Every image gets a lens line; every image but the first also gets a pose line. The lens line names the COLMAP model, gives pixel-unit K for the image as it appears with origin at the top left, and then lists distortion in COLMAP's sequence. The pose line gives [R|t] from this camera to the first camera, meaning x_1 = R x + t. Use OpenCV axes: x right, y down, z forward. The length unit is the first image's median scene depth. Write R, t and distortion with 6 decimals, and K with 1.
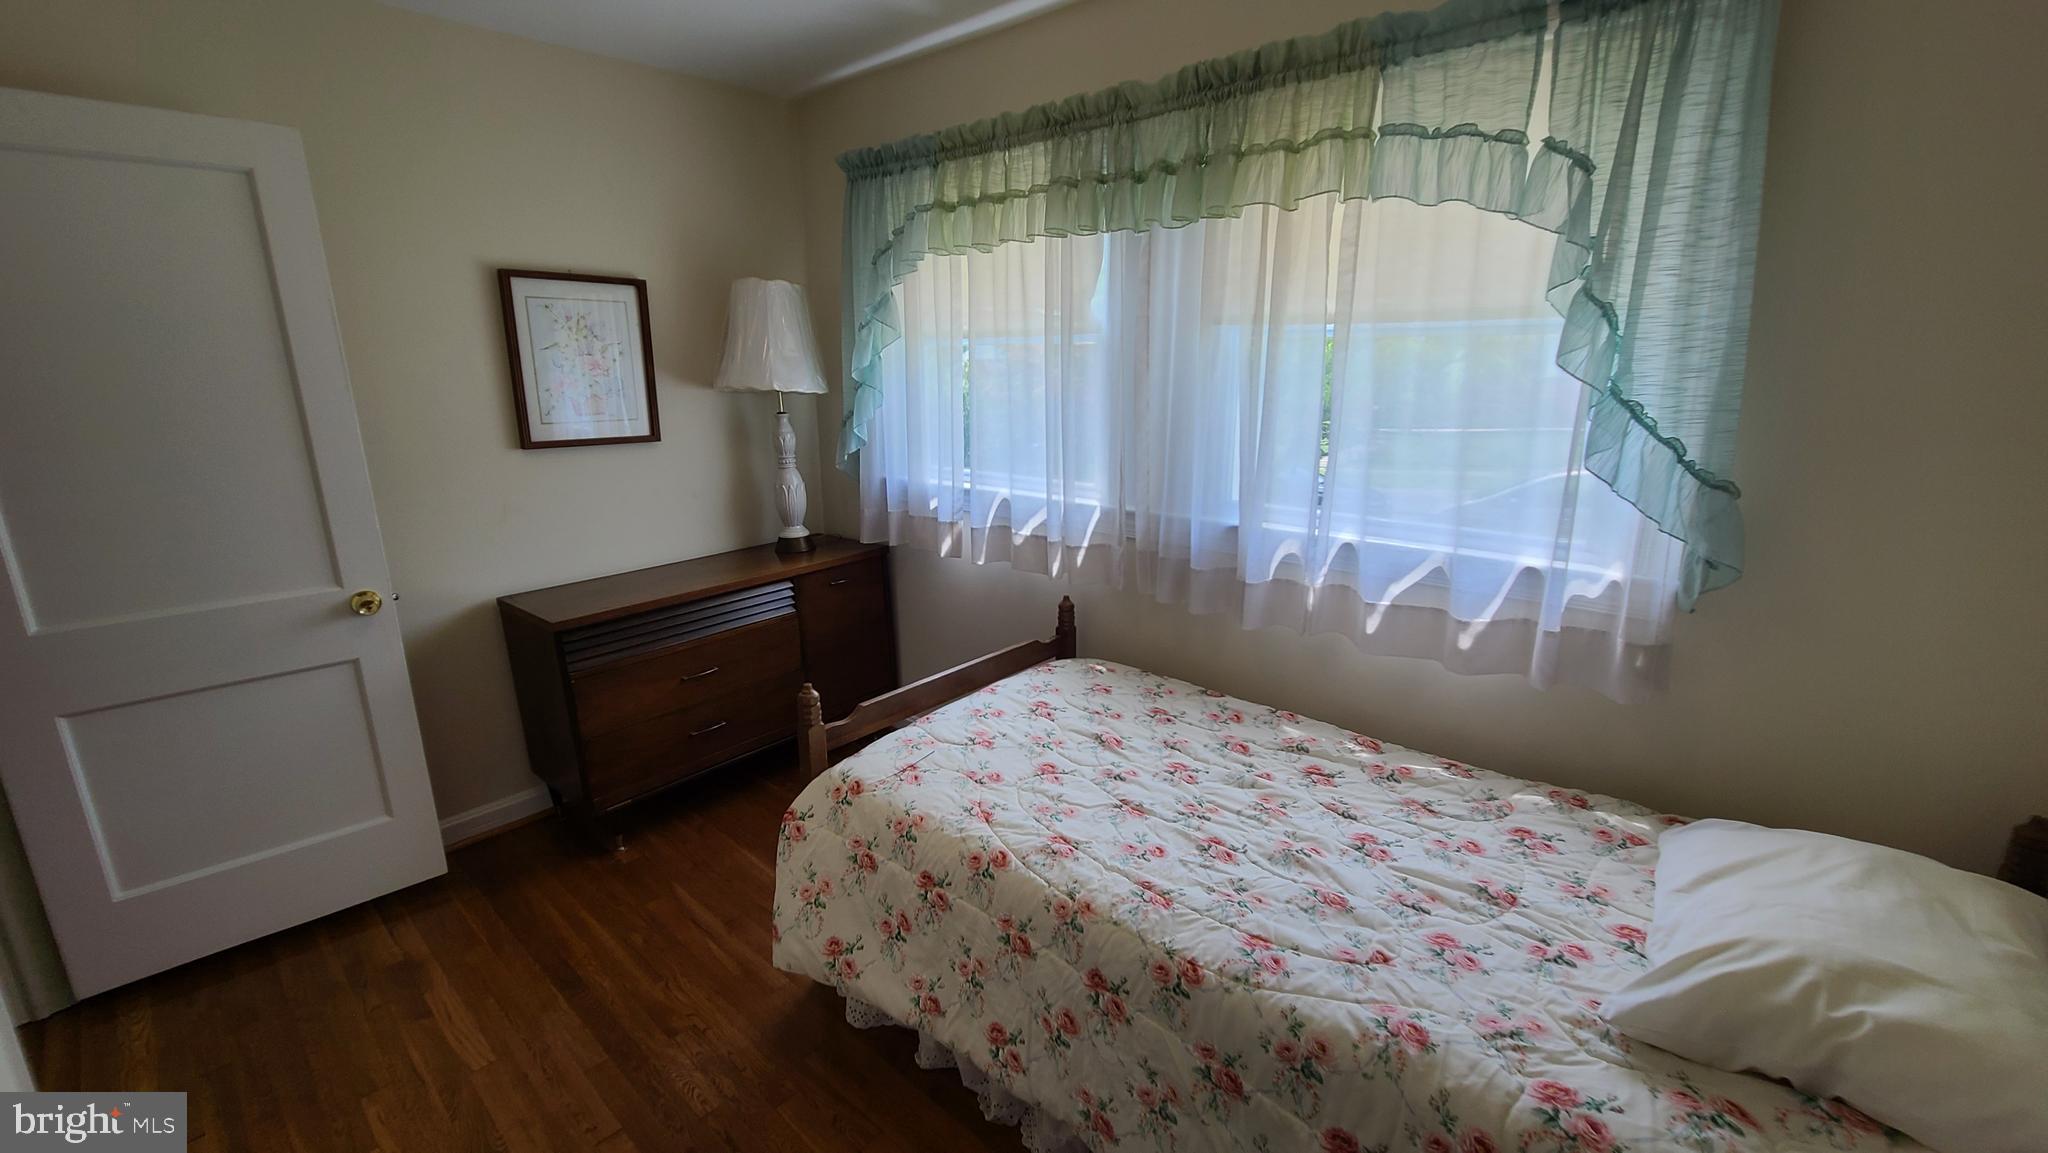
lens RADIAL K [[843.1, 0, 1019.1], [0, 843.1, 578.1], [0, 0, 1]] dist [0.000375, -0.000466]
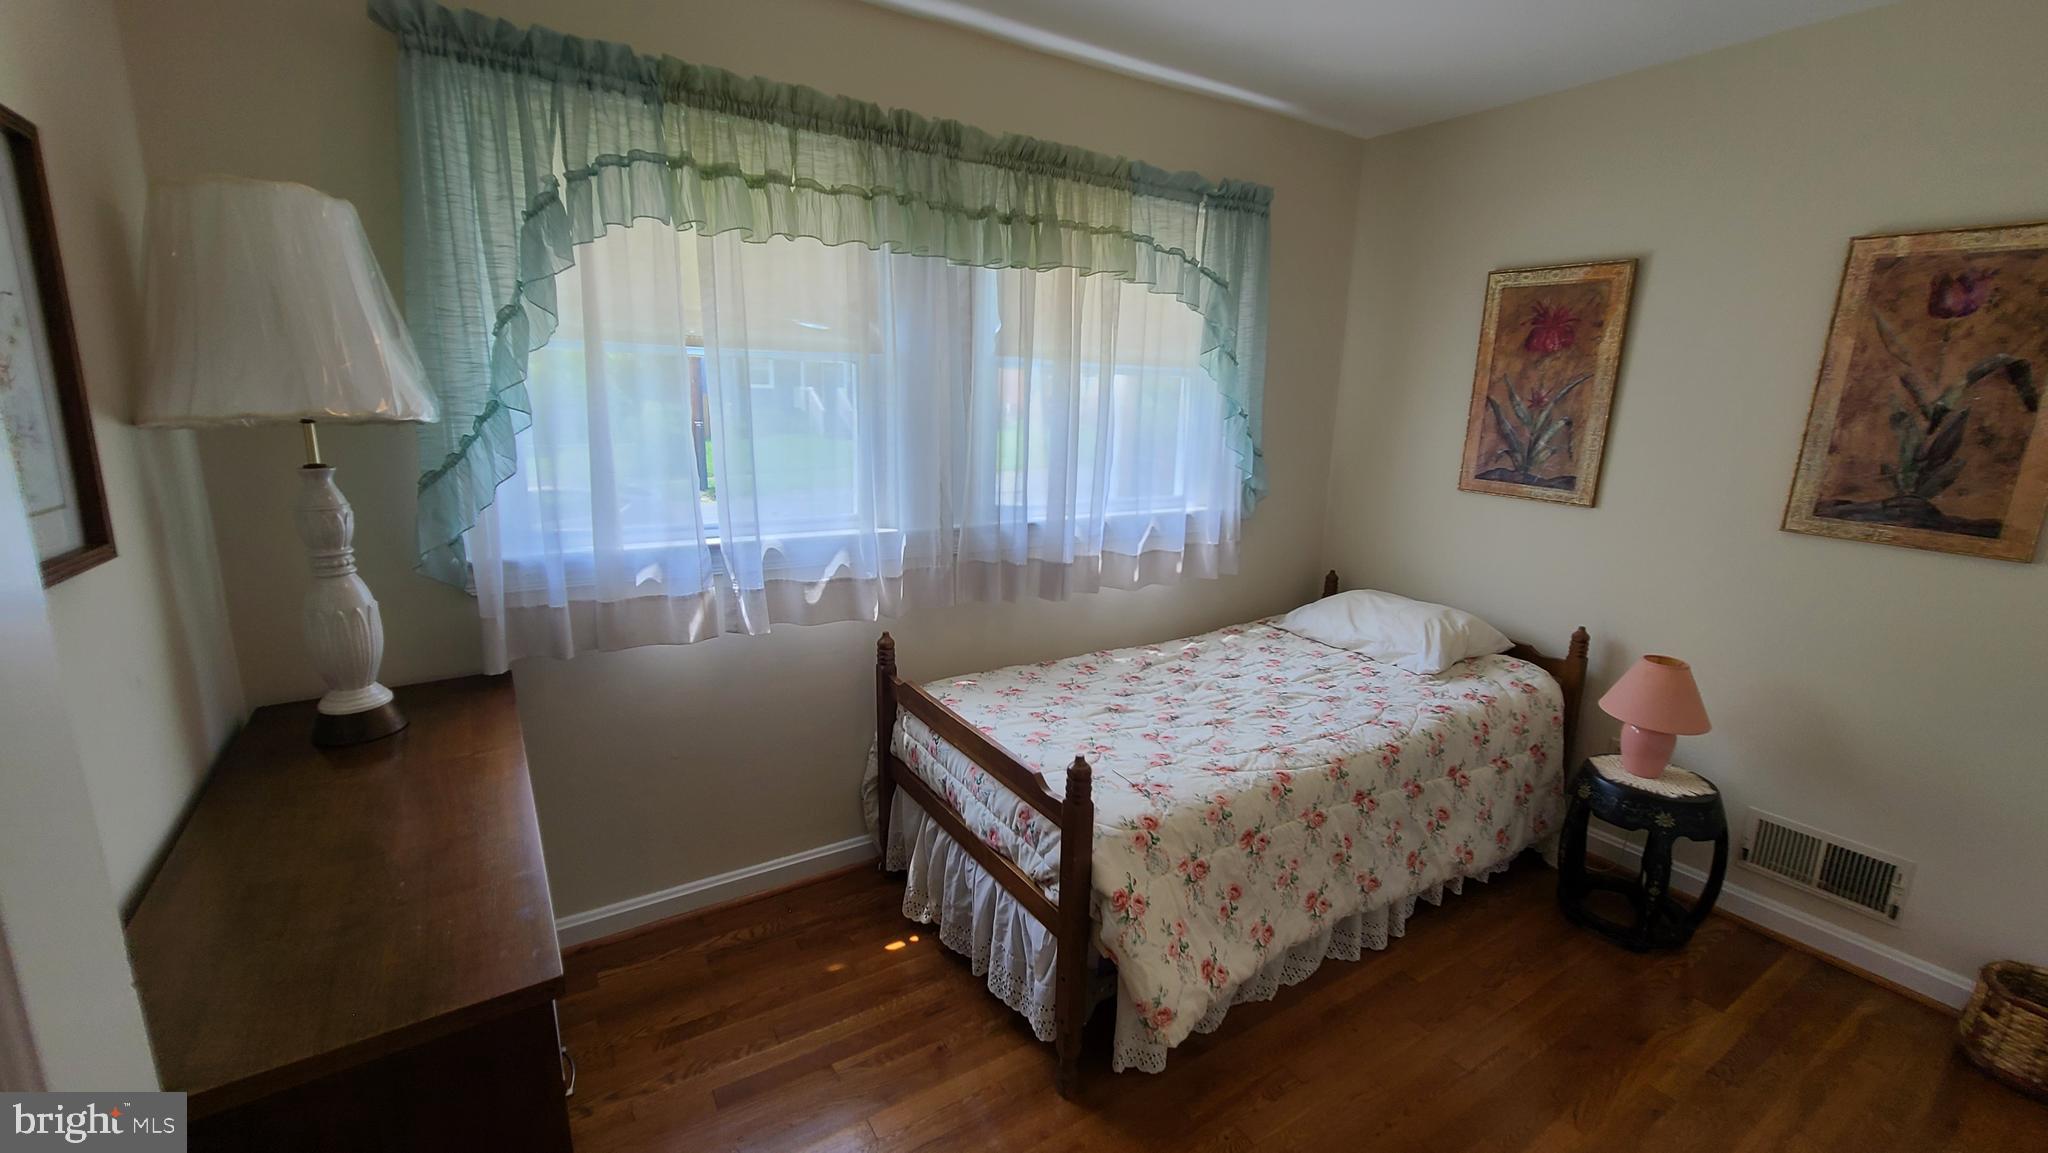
lens RADIAL K [[843.1, 0, 1019.1], [0, 843.1, 578.1], [0, 0, 1]] dist [0.000375, -0.000466]
pose [[0.267646, -0.193869, 0.943812, -1.060194], [0.218284, 0.966280, 0.136583, -0.181333], [-0.938466, 0.169463, 0.300939, 0.782805]]
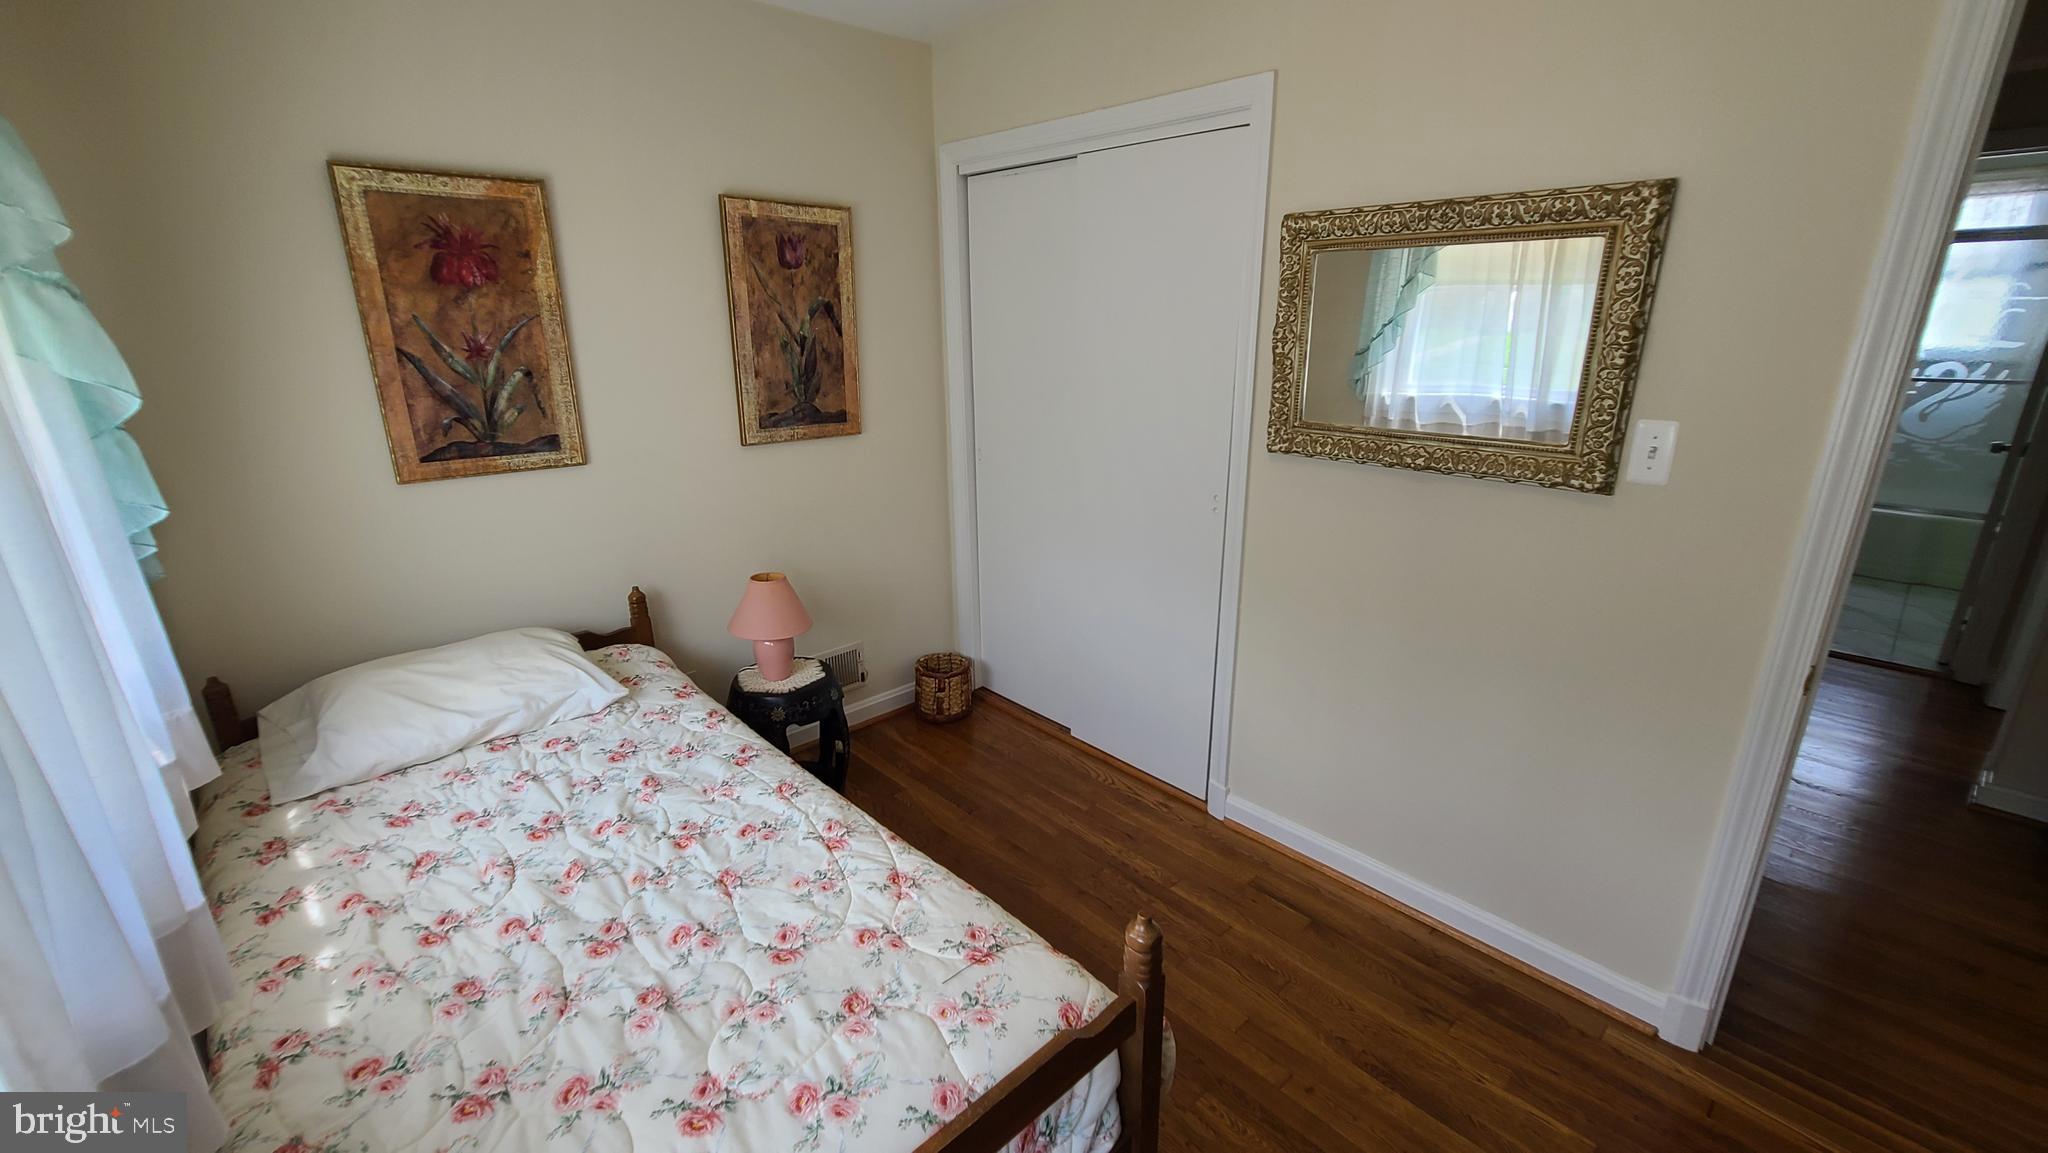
lens RADIAL K [[843.1, 0, 1019.1], [0, 843.1, 578.1], [0, 0, 1]] dist [0.000375, -0.000466]
pose [[-0.995604, -0.002466, 0.093631, -0.220854], [0.047909, 0.845581, 0.531694, -0.394887], [-0.080483, 0.533842, -0.841745, 1.400976]]
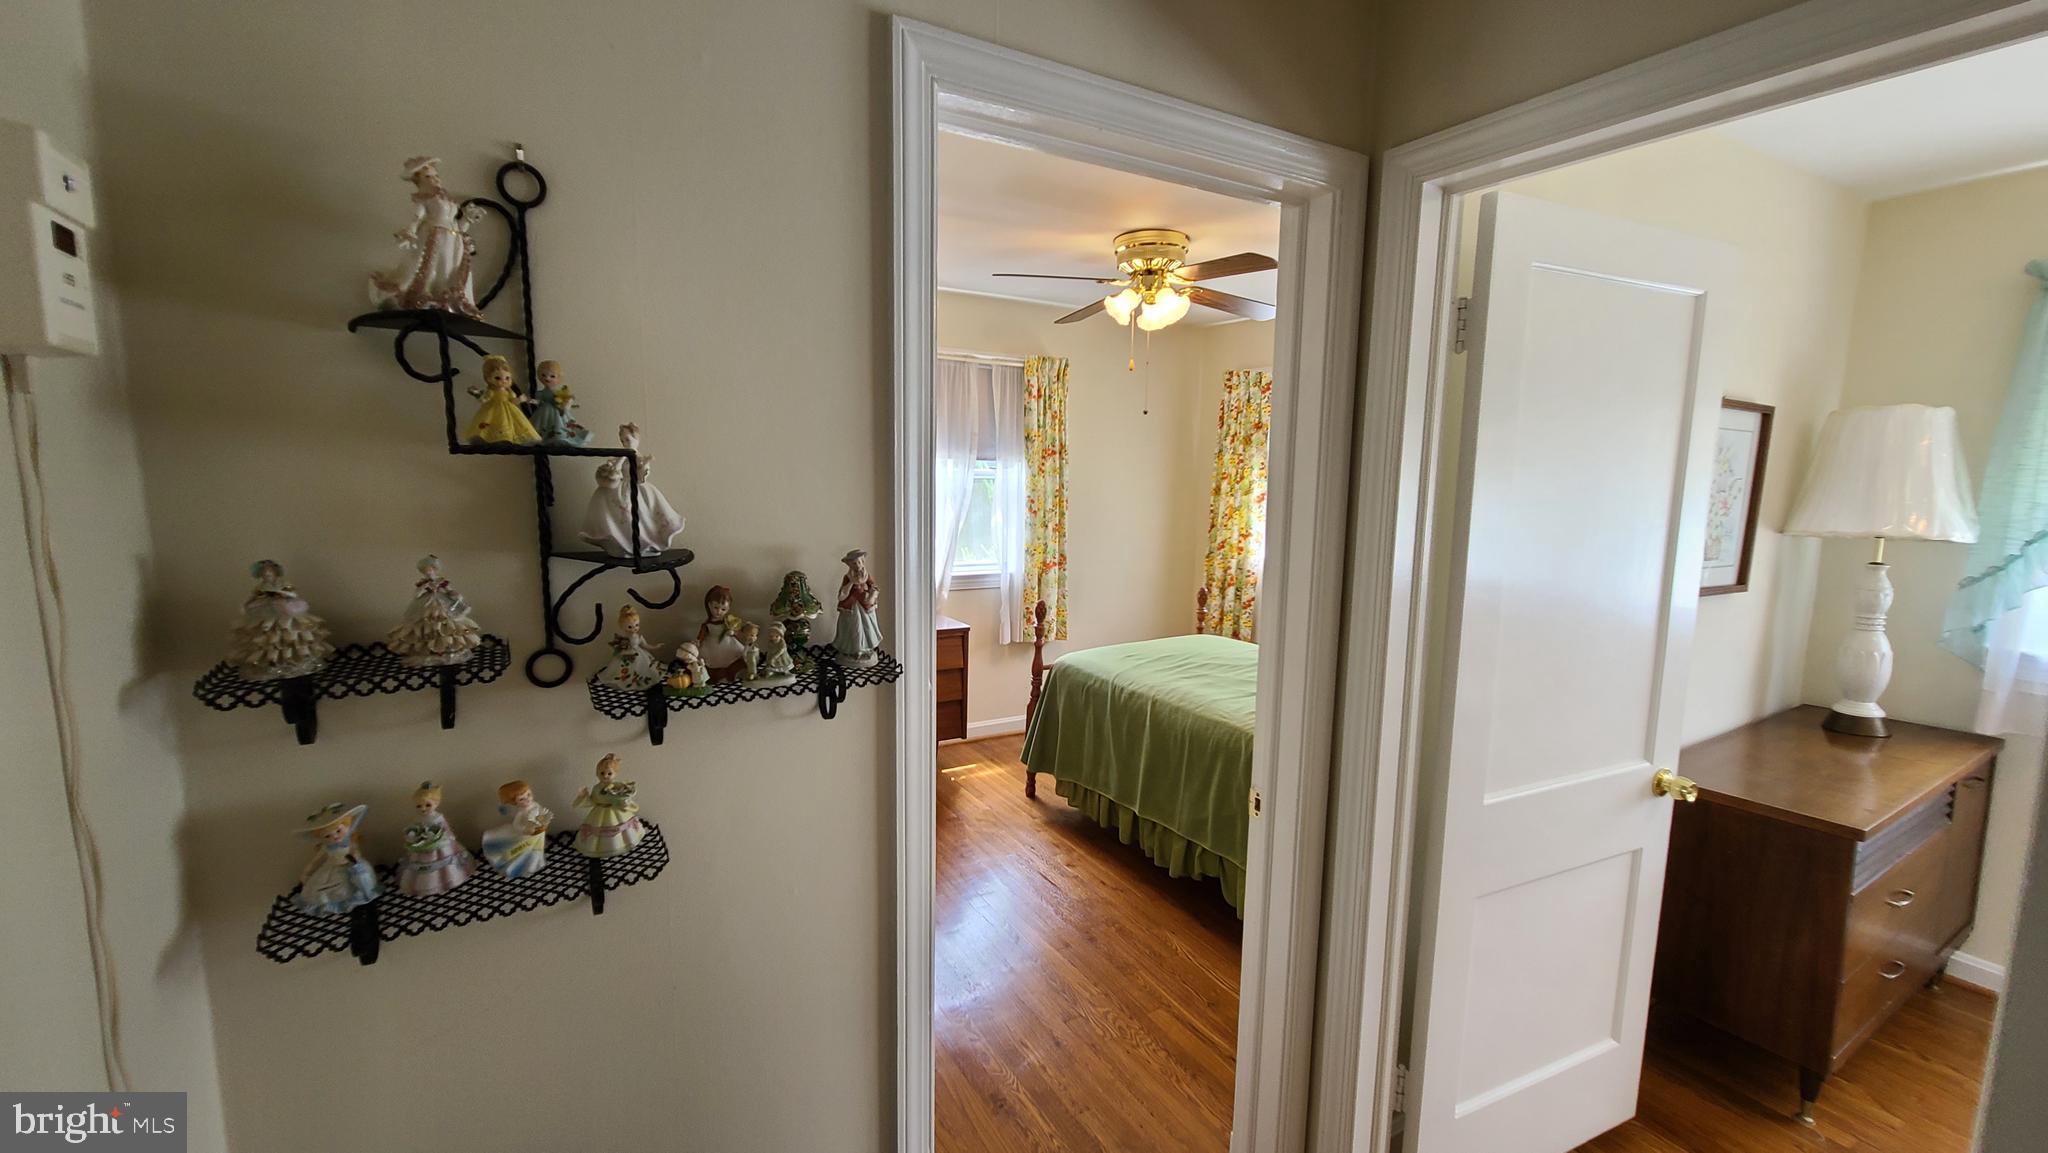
lens RADIAL K [[843.1, 0, 1019.1], [0, 843.1, 578.1], [0, 0, 1]] dist [0.000375, -0.000466]
pose [[0.956740, 0.065466, -0.283484, -1.376529], [-0.099509, 0.989224, -0.107391, -0.021070], [0.273399, 0.130955, 0.952945, 0.001498]]
